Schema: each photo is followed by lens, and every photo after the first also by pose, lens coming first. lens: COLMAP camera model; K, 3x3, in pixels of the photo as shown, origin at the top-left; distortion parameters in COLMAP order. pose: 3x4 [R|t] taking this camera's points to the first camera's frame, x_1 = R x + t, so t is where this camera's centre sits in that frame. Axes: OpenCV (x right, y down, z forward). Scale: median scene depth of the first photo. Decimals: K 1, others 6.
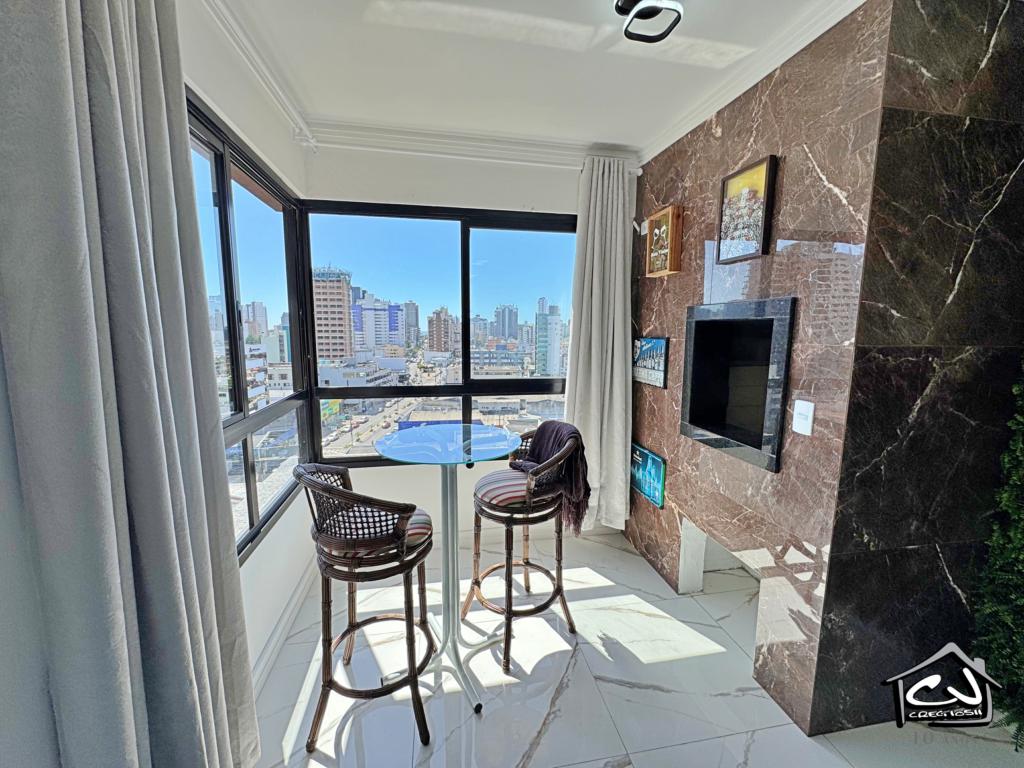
lens RADIAL K [[408.8, 0, 516.6], [0, 408.8, 385.9], [0, 0, 1]] dist [-0.001699, 0.000043]
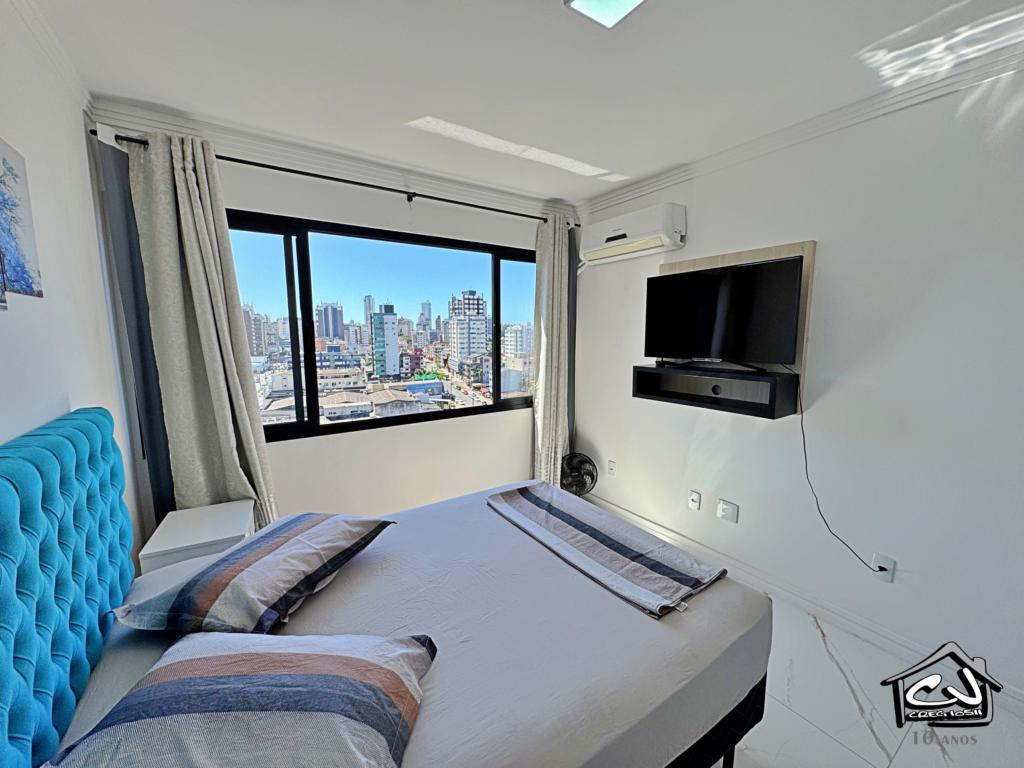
lens RADIAL K [[408.8, 0, 506.6], [0, 408.8, 383.8], [0, 0, 1]] dist [-0.001699, 0.000043]
pose [[0.925481, -0.061748, 0.373728, -0.026751], [0.062614, 0.997989, 0.009834, 0.000796], [-0.373584, 0.014299, 0.927486, -0.011771]]
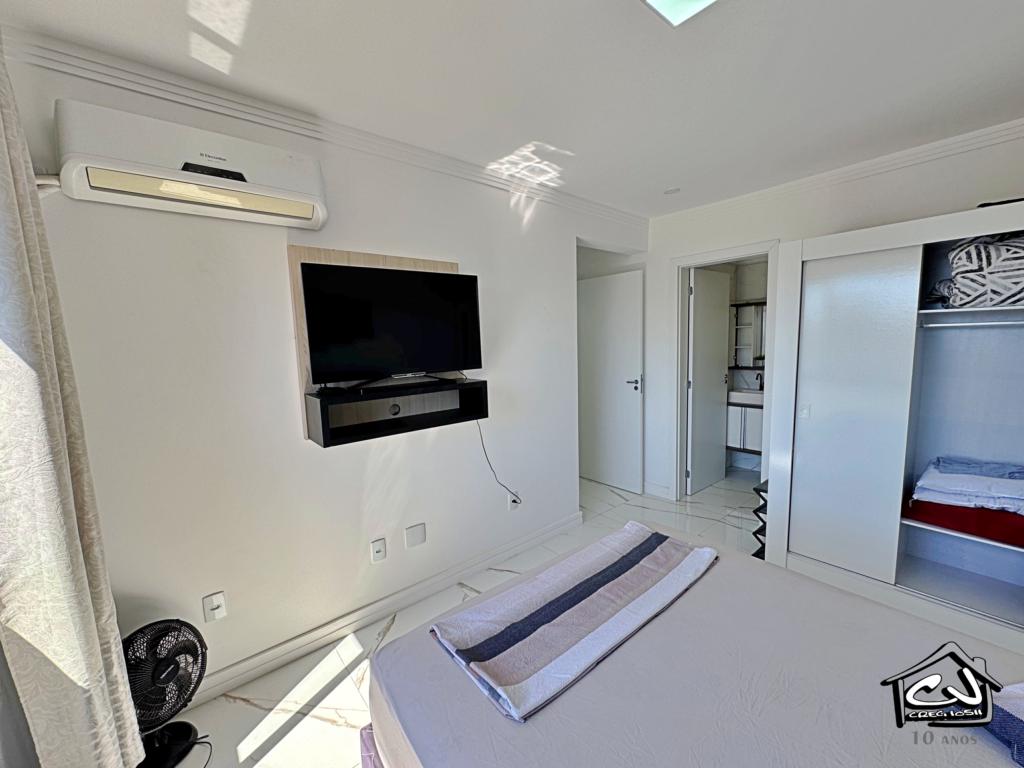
lens RADIAL K [[408.8, 0, 516.8], [0, 408.8, 385.4], [0, 0, 1]] dist [-0.001699, 0.000043]
pose [[-0.484812, -0.091742, 0.869793, -0.051799], [0.142383, 0.972938, 0.181984, -0.085654], [-0.862951, 0.212072, -0.458630, 0.652871]]
